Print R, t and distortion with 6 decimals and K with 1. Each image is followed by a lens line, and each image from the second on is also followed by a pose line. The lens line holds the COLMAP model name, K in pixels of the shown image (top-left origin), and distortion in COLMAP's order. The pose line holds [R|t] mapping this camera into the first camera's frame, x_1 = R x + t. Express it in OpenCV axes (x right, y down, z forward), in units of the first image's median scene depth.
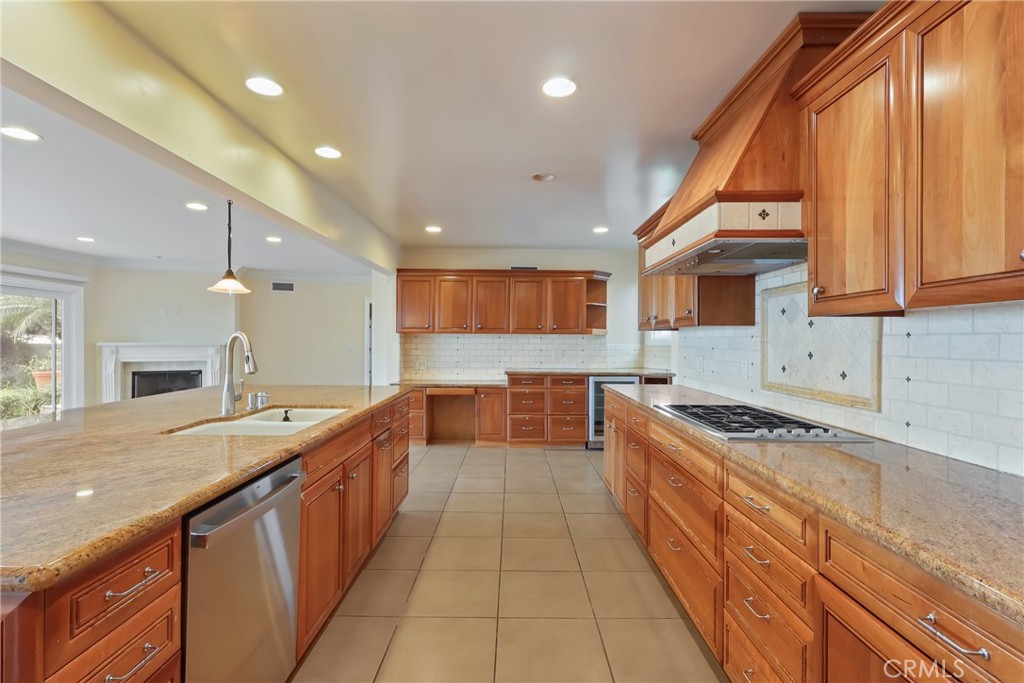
lens RADIAL K [[476.6, 0, 508.7], [0, 476.6, 339.2], [0, 0, 1]] dist [0.000900, -0.000207]
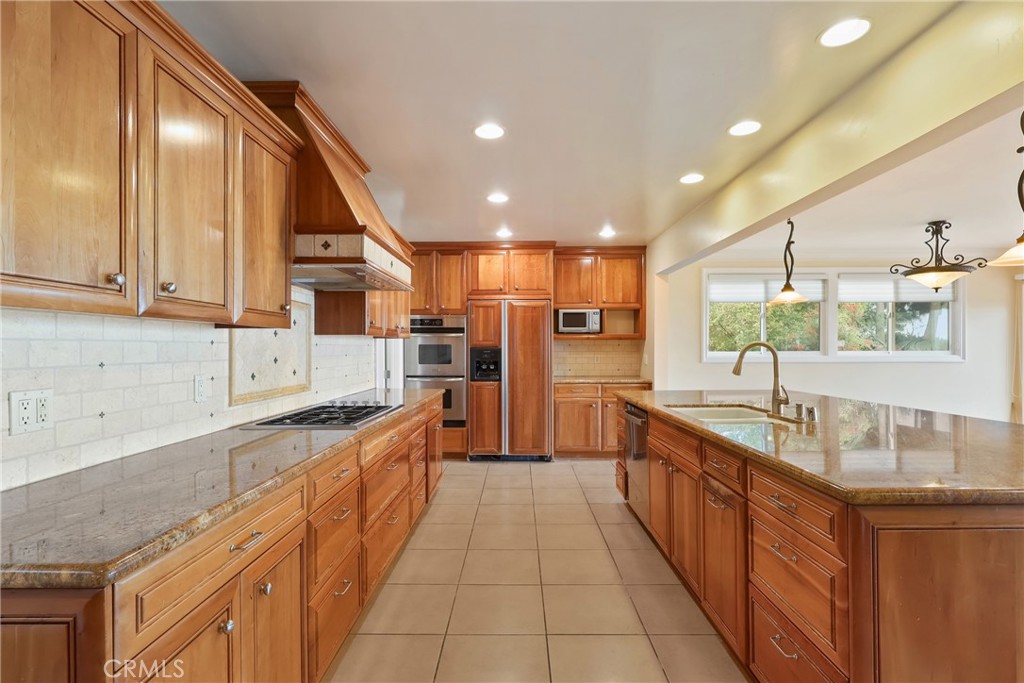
lens RADIAL K [[476.6, 0, 513.3], [0, 476.6, 344.4], [0, 0, 1]] dist [0.000900, -0.000207]
pose [[-0.999992, -0.002344, -0.003198, 0.042937], [-0.002315, 0.999958, -0.008869, 0.002911], [0.003218, -0.008862, -0.999956, 1.971989]]
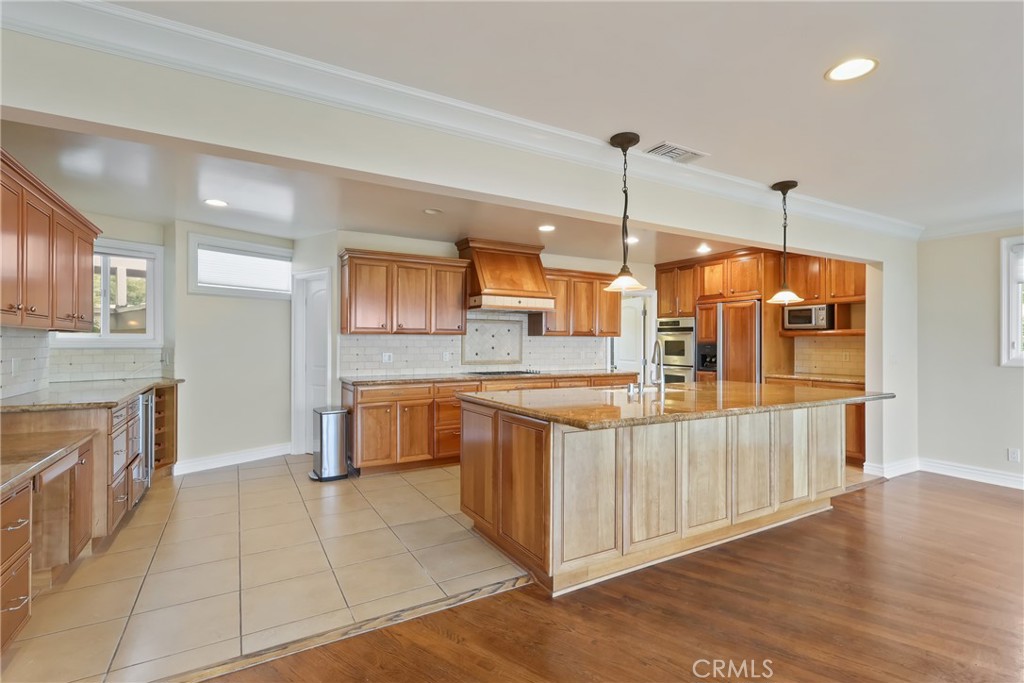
lens RADIAL K [[476.6, 0, 519.3], [0, 476.6, 339.3], [0, 0, 1]] dist [0.000900, -0.000207]
pose [[-0.521960, -0.001782, 0.852968, -1.549024], [-0.008887, 0.999955, -0.003350, -0.005770], [-0.852924, -0.009329, -0.521952, 2.045449]]
